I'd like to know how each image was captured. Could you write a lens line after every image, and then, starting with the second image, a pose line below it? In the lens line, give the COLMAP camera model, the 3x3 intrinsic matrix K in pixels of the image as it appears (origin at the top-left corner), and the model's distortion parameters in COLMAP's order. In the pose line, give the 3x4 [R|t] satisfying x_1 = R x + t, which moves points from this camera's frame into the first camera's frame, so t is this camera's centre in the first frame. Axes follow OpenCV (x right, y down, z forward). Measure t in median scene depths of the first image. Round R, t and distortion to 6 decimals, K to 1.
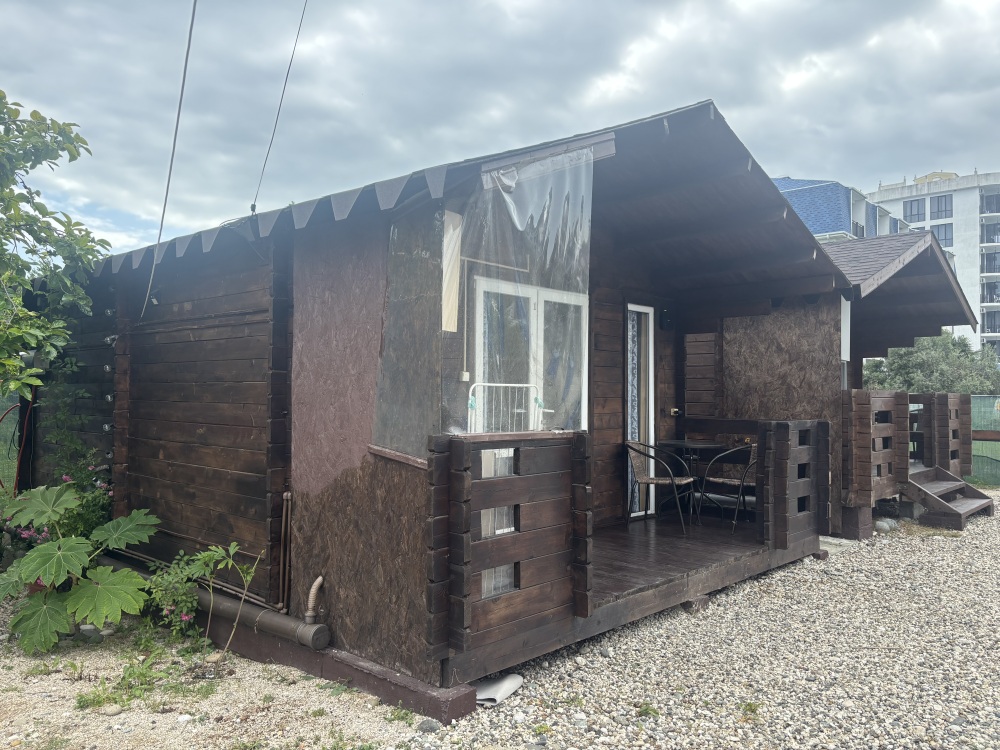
lens RADIAL K [[754.1, 0, 495.6], [0, 754.1, 371.2], [0, 0, 1]] dist [0.061005, -0.070492]
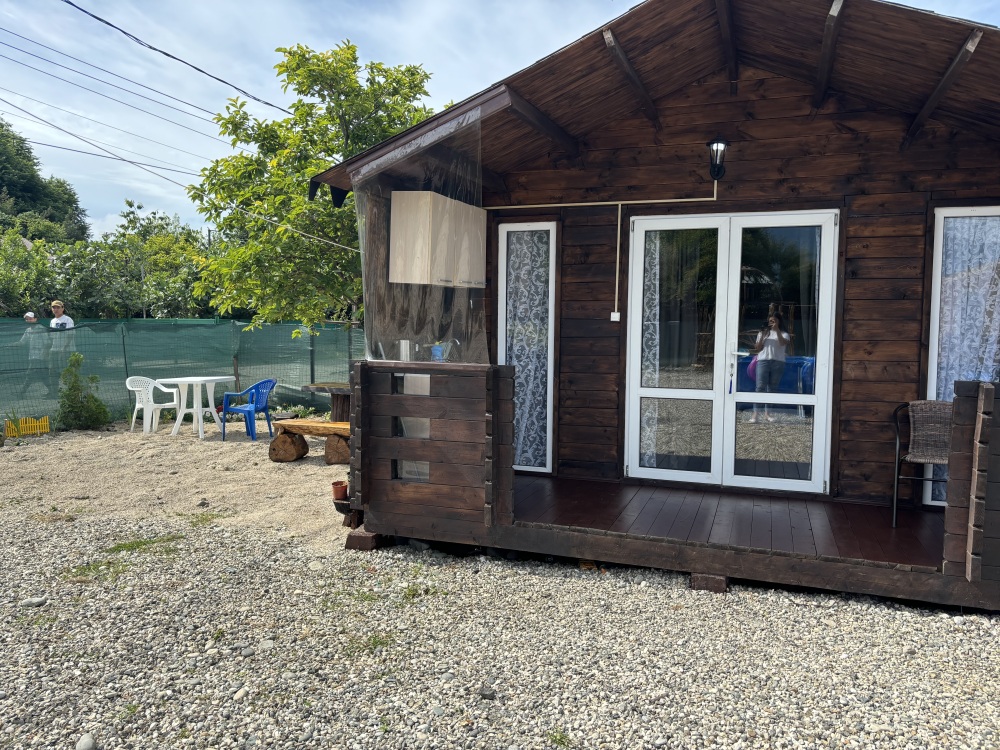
lens RADIAL K [[754.1, 0, 506.4], [0, 754.1, 374.2], [0, 0, 1]] dist [0.061005, -0.070492]
pose [[0.408381, 0.060421, -0.910810, 1.024403], [0.018077, 0.997076, 0.074248, 0.007179], [0.912633, -0.046787, 0.406094, 0.498532]]
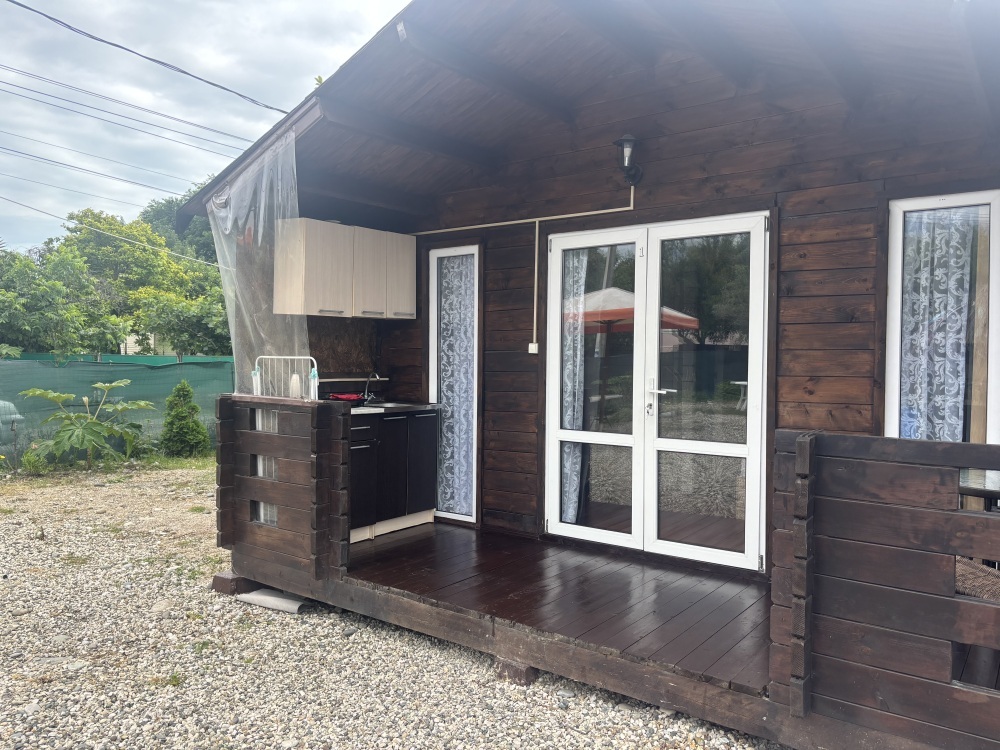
lens RADIAL K [[754.1, 0, 487.3], [0, 754.1, 380.6], [0, 0, 1]] dist [0.061005, -0.070492]
pose [[0.115414, 0.026672, -0.992959, 1.036301], [0.023334, 0.999291, 0.029554, 0.021549], [0.993043, -0.026581, 0.114710, 0.985592]]
